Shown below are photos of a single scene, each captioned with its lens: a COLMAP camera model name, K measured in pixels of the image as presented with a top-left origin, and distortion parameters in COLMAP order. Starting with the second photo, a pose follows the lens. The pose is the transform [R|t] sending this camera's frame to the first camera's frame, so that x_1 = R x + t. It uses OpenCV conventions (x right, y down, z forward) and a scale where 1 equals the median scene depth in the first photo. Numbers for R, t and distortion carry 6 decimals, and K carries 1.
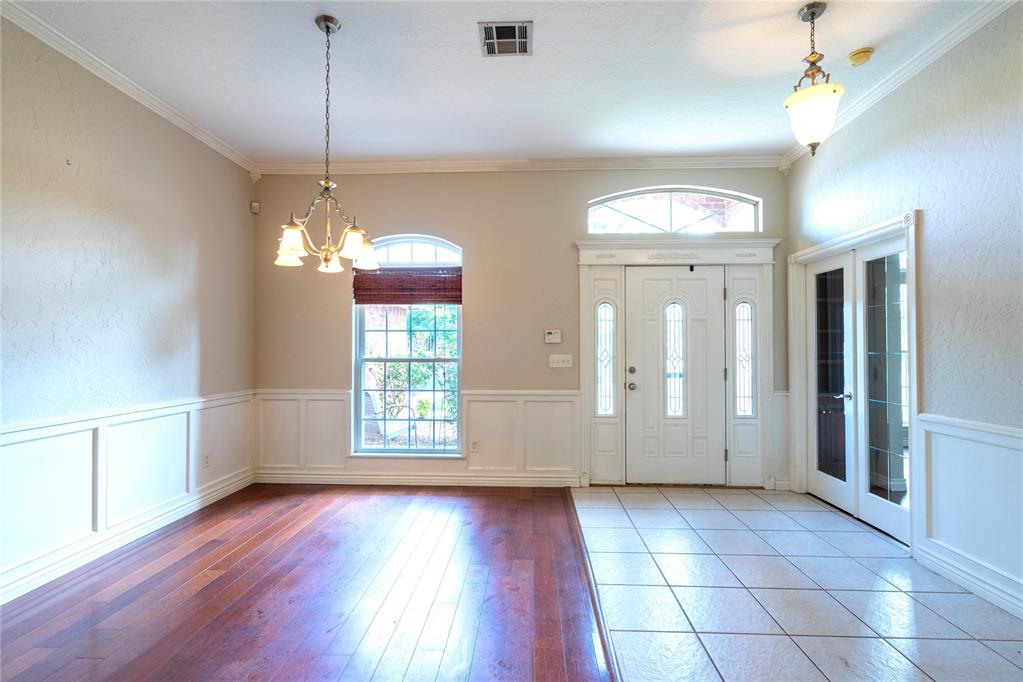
lens RADIAL K [[473.8, 0, 511.5], [0, 473.8, 341.0], [0, 0, 1]] dist [-0.000706, 0.000050]
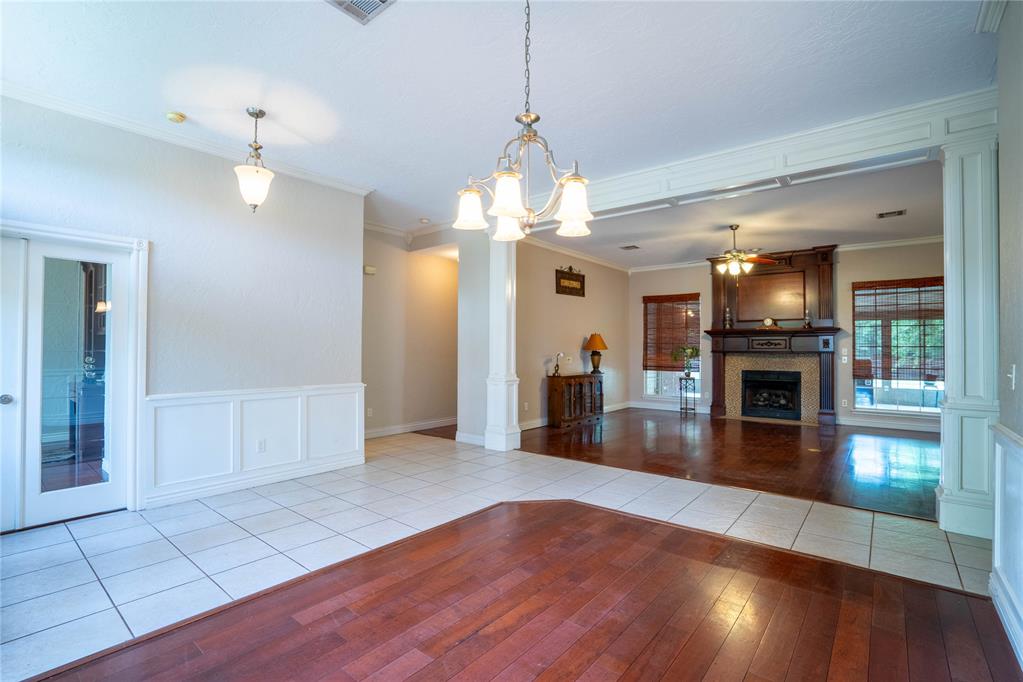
lens RADIAL K [[470.6, 0, 511.5], [0, 470.6, 341.0], [0, 0, 1]] dist [-0.067138, 0.026539]
pose [[-0.797720, 0.007748, 0.602978, -0.458446], [-0.011376, 0.999546, -0.027893, 0.016276], [-0.602921, -0.029110, -0.797270, 0.911486]]
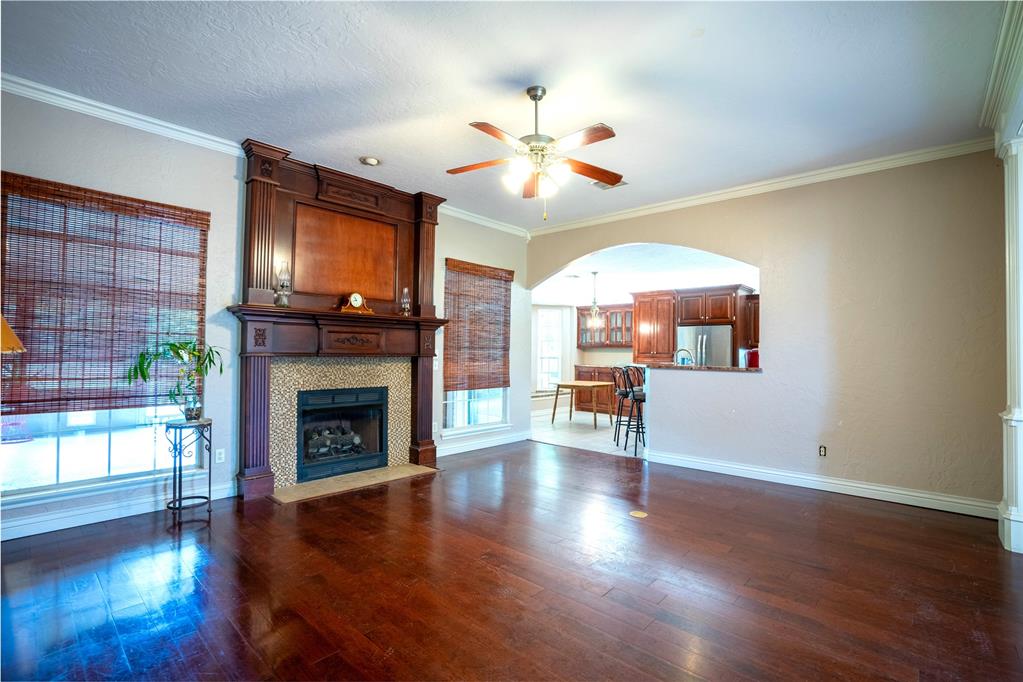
lens RADIAL K [[470.6, 0, 511.5], [0, 470.6, 341.0], [0, 0, 1]] dist [-0.067138, 0.026539]
pose [[-0.644325, -0.023357, -0.764395, 0.432562], [-0.002932, 0.999602, -0.028073, -0.006295], [0.764746, -0.015847, -0.644137, -0.304109]]
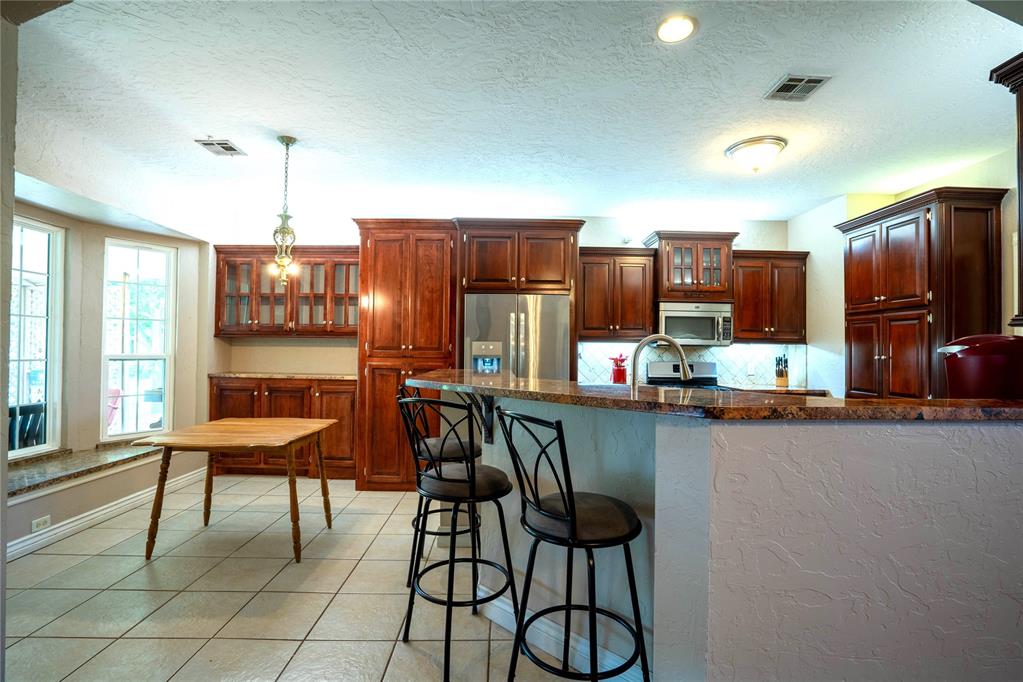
lens RADIAL K [[470.6, 0, 511.5], [0, 470.6, 341.0], [0, 0, 1]] dist [-0.067138, 0.026539]
pose [[0.057491, -0.018125, -0.998181, -0.519917], [0.001792, 0.999835, -0.018052, -0.009307], [0.998344, -0.000751, 0.057514, -0.972001]]
